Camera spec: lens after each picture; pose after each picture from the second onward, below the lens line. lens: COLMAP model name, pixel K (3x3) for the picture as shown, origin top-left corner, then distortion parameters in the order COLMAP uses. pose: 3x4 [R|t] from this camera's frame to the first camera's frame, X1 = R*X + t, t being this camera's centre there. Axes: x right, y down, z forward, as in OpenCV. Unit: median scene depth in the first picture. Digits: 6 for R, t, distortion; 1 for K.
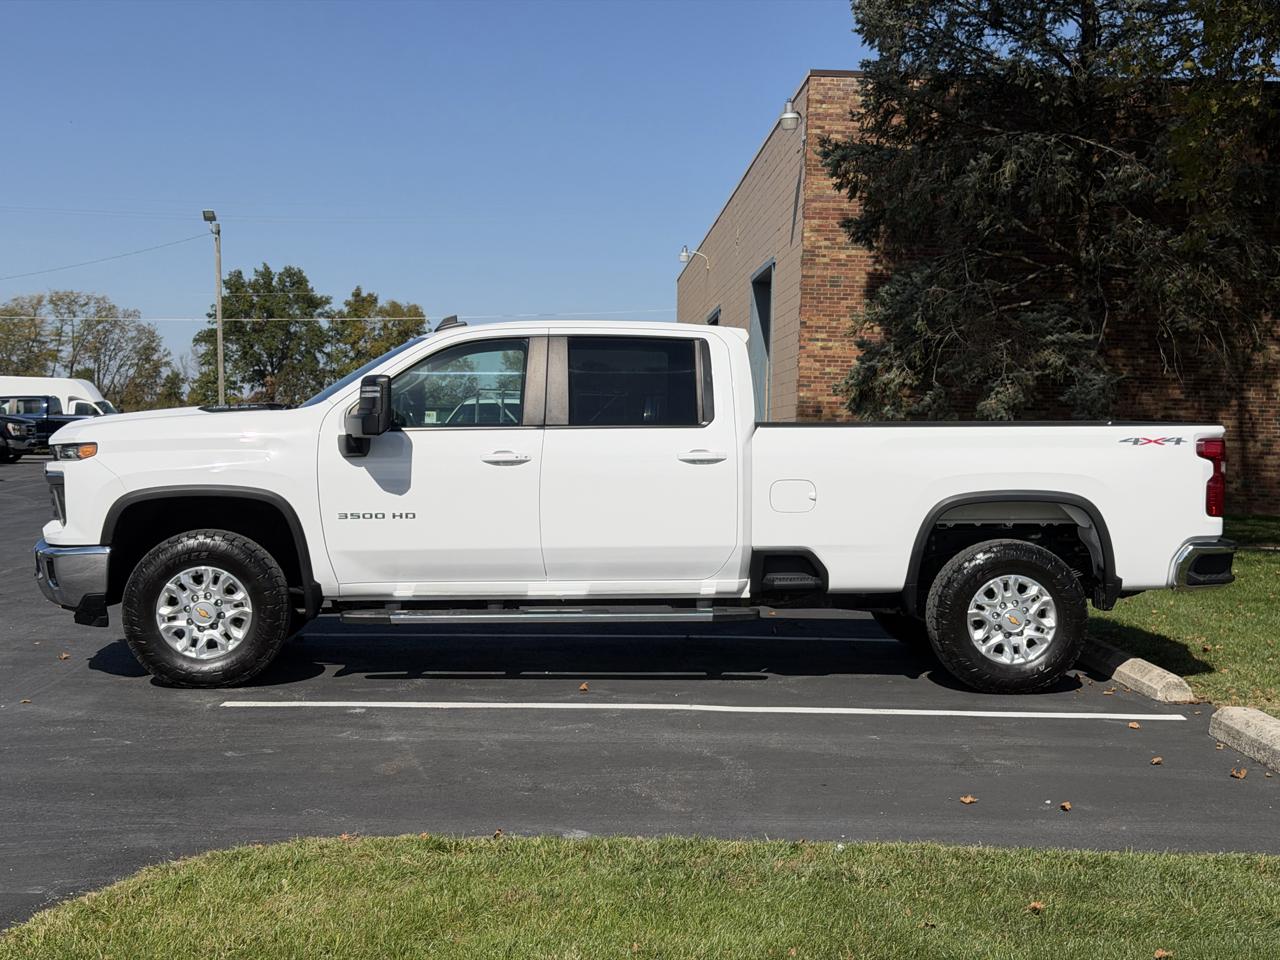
lens RADIAL K [[1798.8, 0, 635.4], [0, 1798.8, 488.8], [0, 0, 1]] dist [0.183878, -0.427554]
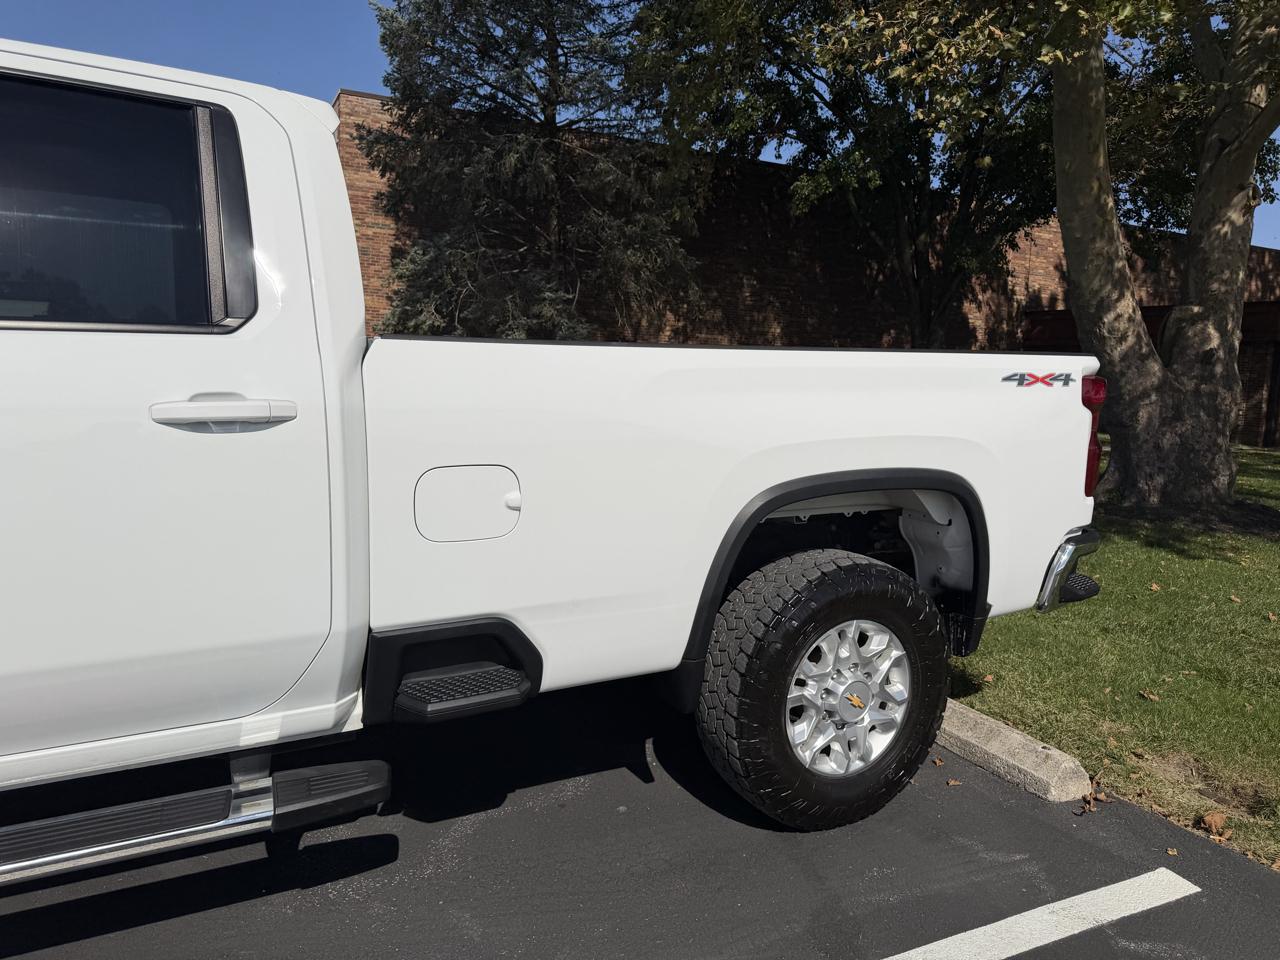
lens RADIAL K [[894.4, 0, 645.8], [0, 894.4, 481.5], [0, 0, 1]] dist [0.109122, -0.194851]
pose [[0.909727, -0.039039, 0.413368, 0.037117], [-0.001179, 0.995323, 0.096593, -0.021267], [-0.415206, -0.088360, 0.905426, 0.774165]]
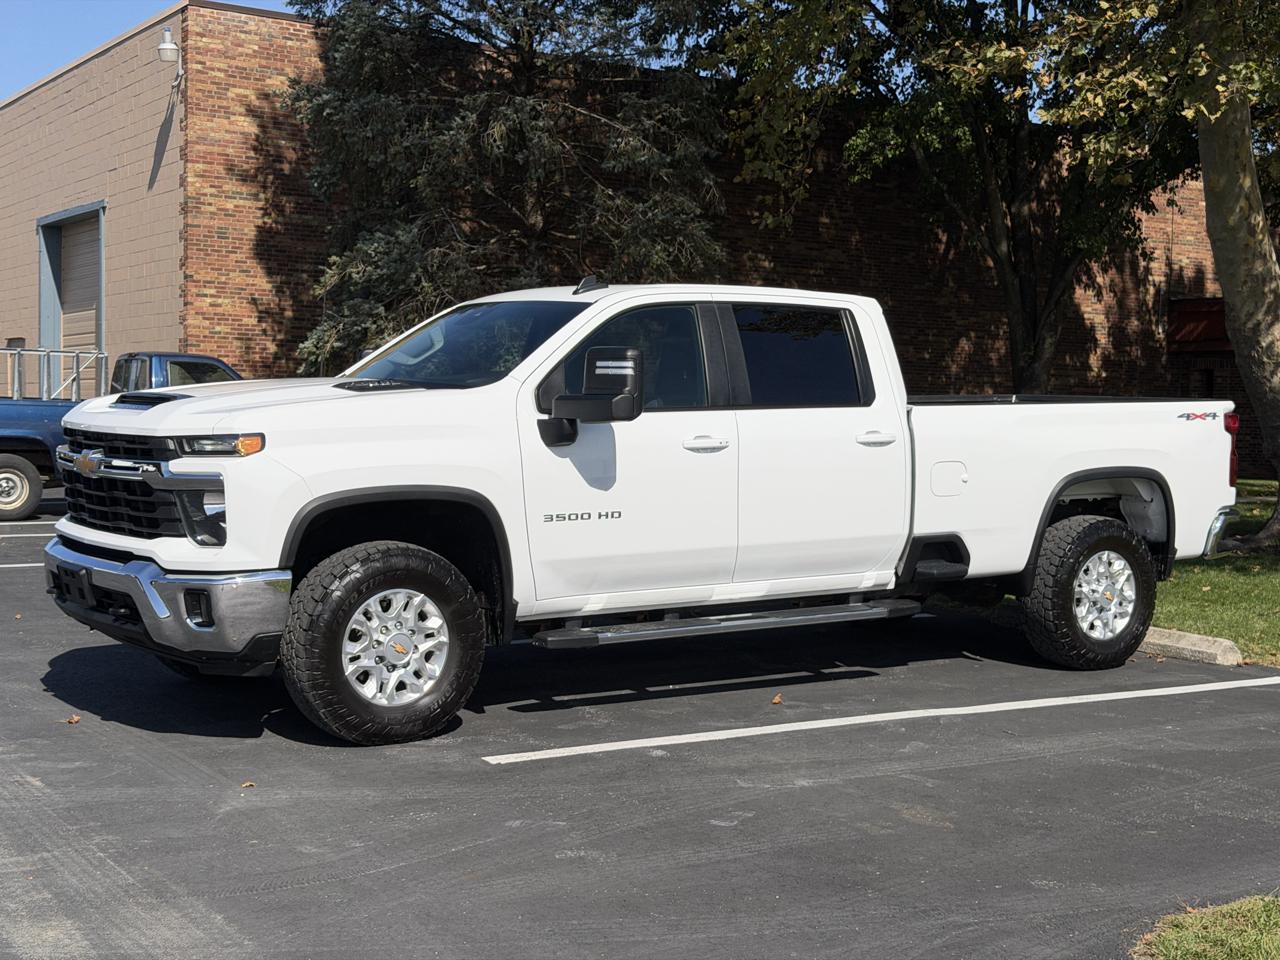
lens RADIAL K [[1790.8, 0, 629.5], [0, 1790.8, 491.0], [0, 0, 1]] dist [0.207742, -0.482309]
pose [[0.859912, -0.030439, 0.509534, -0.526178], [0.017496, 0.999391, 0.030175, -0.020500], [-0.510142, -0.017033, 0.859921, 0.269145]]
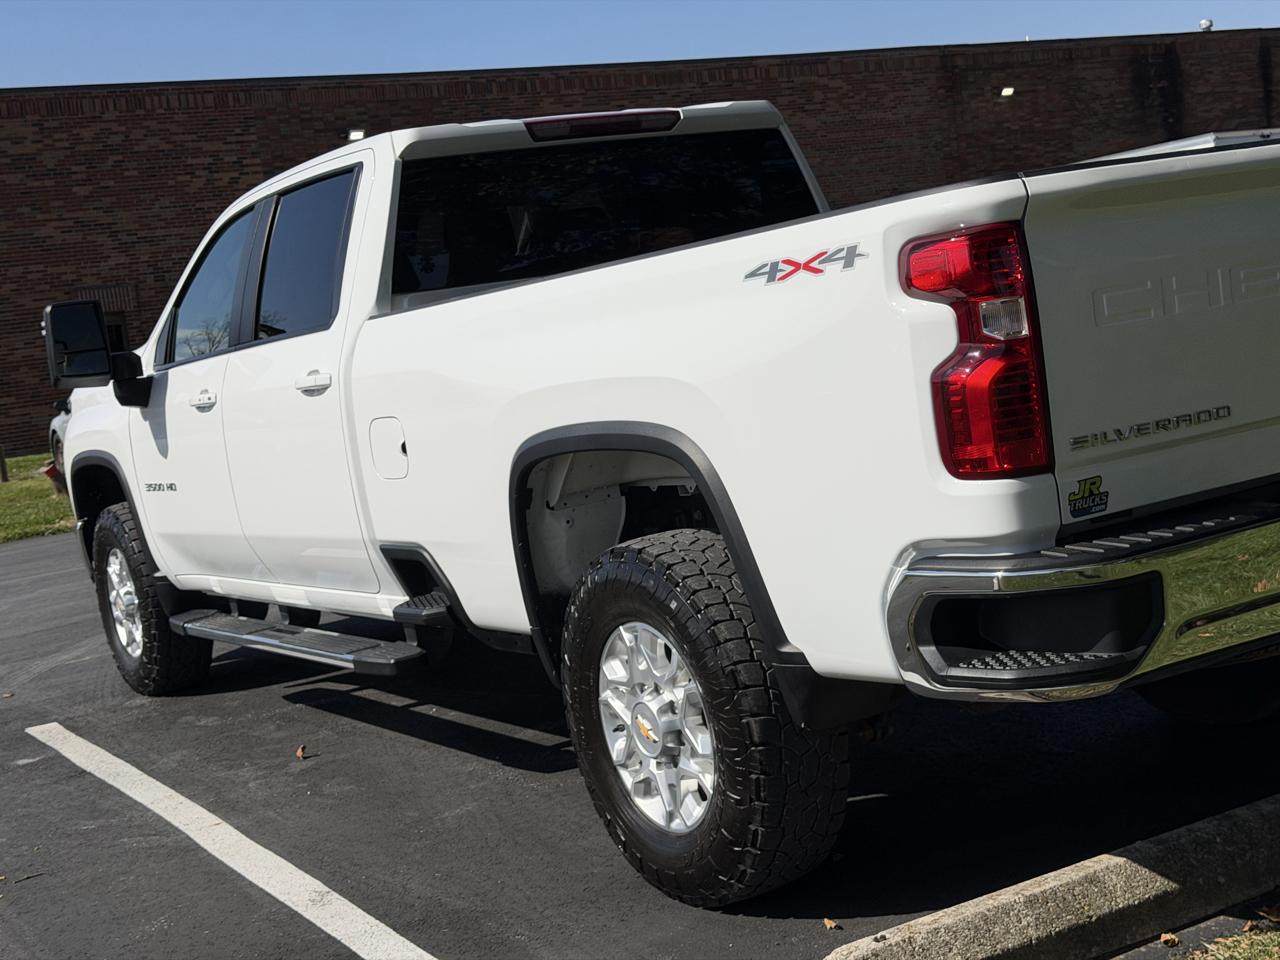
lens RADIAL K [[1790.8, 0, 629.5], [0, 1790.8, 491.0], [0, 0, 1]] dist [0.207742, -0.482309]
pose [[0.459359, 0.006379, -0.888228, 0.572498], [0.107861, 0.992174, 0.062908, -0.008611], [0.881677, -0.124703, 0.455076, 0.806682]]
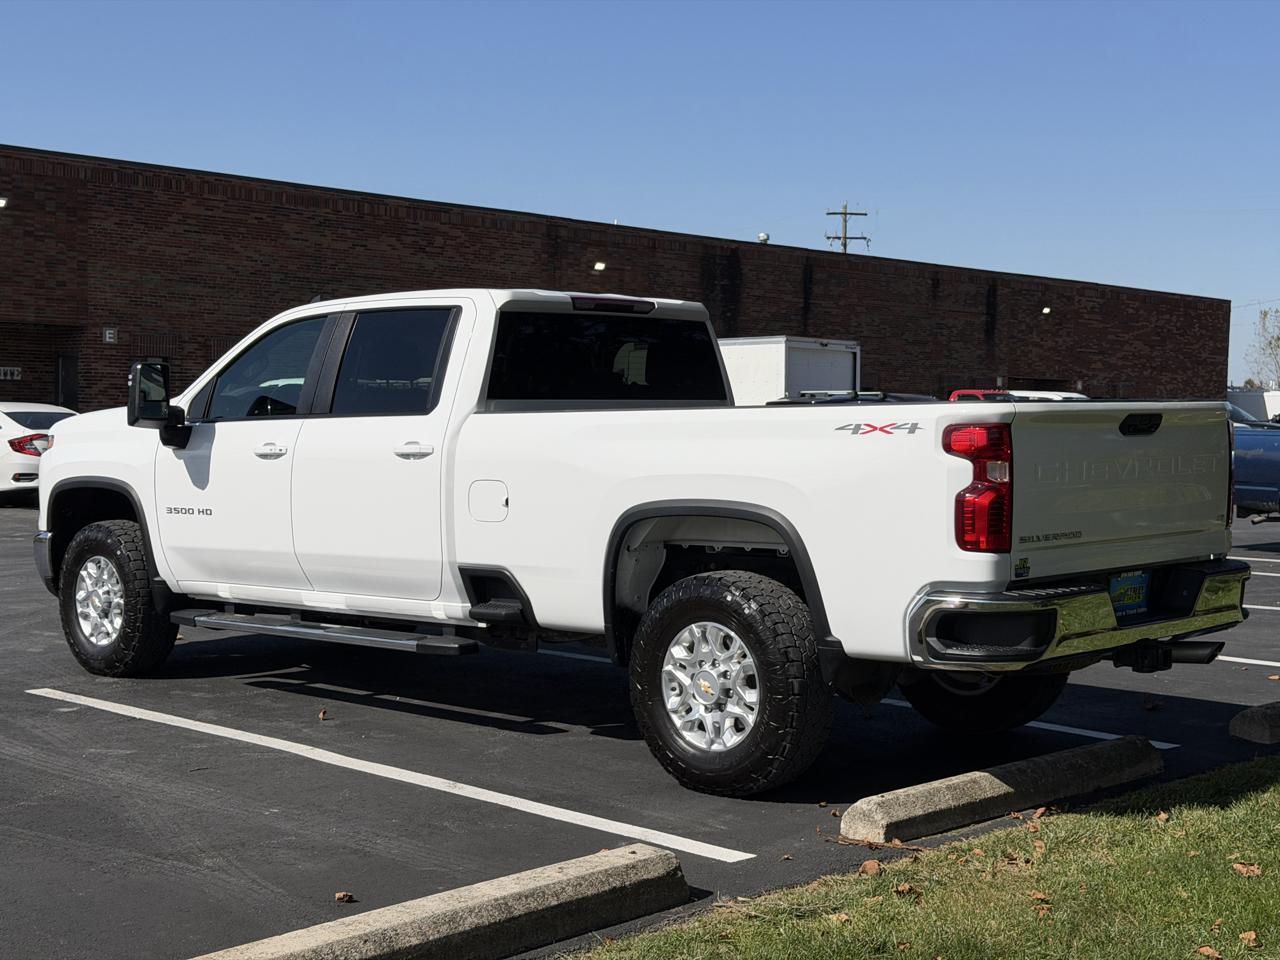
lens RADIAL K [[1798.8, 0, 635.4], [0, 1798.8, 488.8], [0, 0, 1]] dist [0.183878, -0.427554]
pose [[0.688237, 0.018081, -0.725261, 0.685808], [-0.023574, 0.999719, 0.002552, -0.004470], [0.725103, 0.015341, 0.688470, 0.497424]]
